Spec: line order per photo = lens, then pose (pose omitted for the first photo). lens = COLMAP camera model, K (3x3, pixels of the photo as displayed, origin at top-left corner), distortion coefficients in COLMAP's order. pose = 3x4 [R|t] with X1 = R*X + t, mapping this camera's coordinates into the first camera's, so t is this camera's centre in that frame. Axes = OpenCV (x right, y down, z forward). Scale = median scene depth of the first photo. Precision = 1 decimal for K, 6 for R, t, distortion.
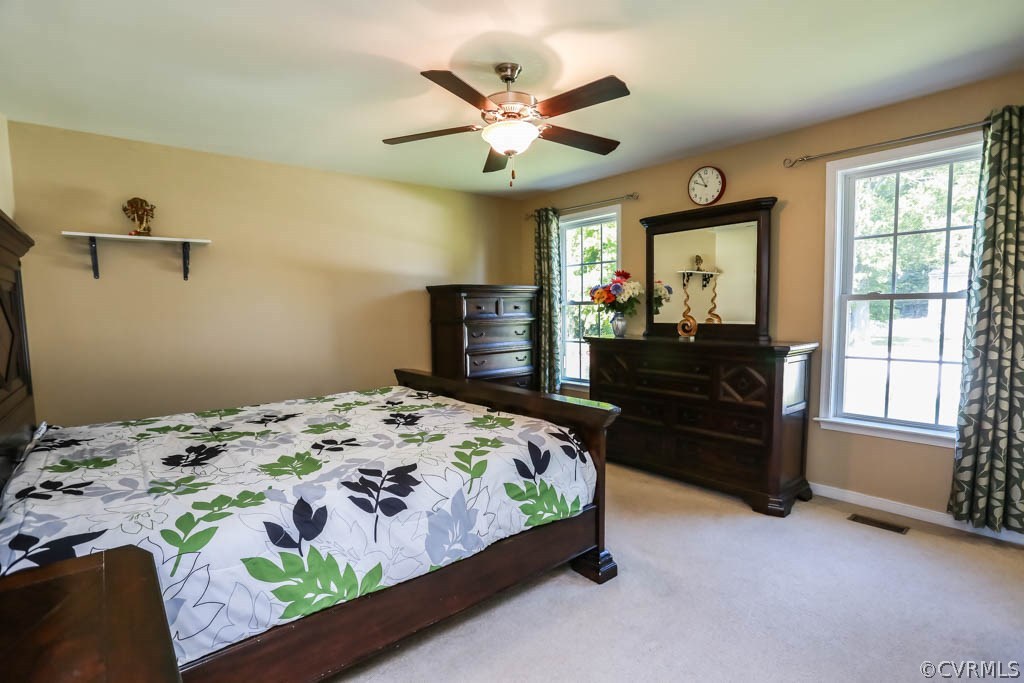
lens RADIAL K [[493.7, 0, 516.5], [0, 493.7, 349.4], [0, 0, 1]] dist [-0.072838, 0.025463]
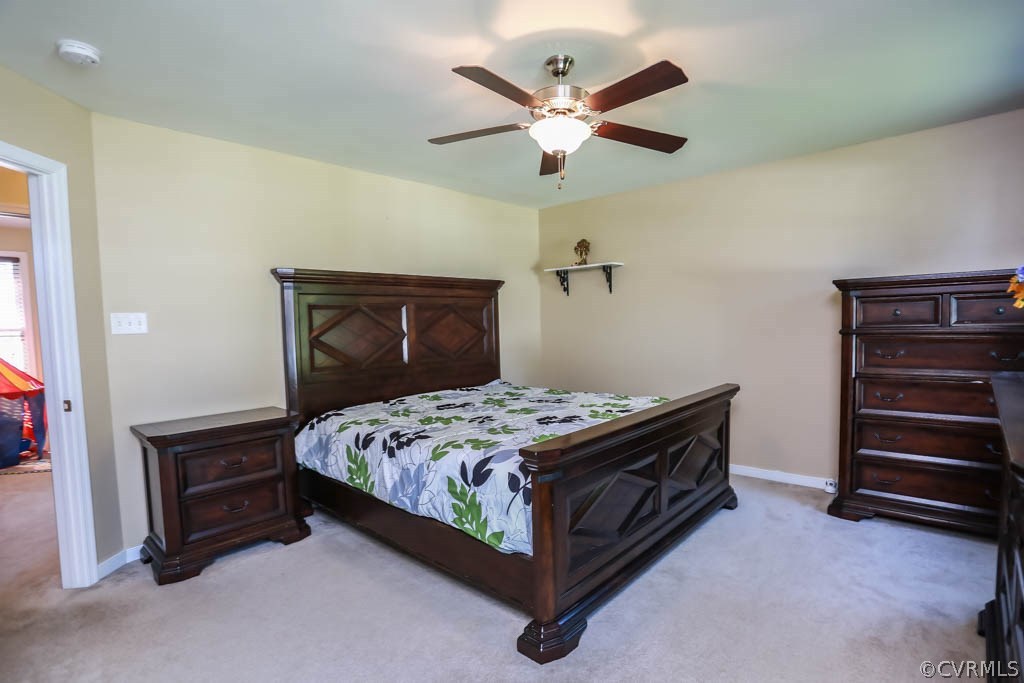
lens RADIAL K [[493.7, 0, 516.5], [0, 493.7, 349.4], [0, 0, 1]] dist [-0.072838, 0.025463]
pose [[0.137340, 0.068484, -0.988154, 1.000278], [-0.057571, 0.996472, 0.061059, -0.092084], [0.988850, 0.048503, 0.140798, 0.883541]]
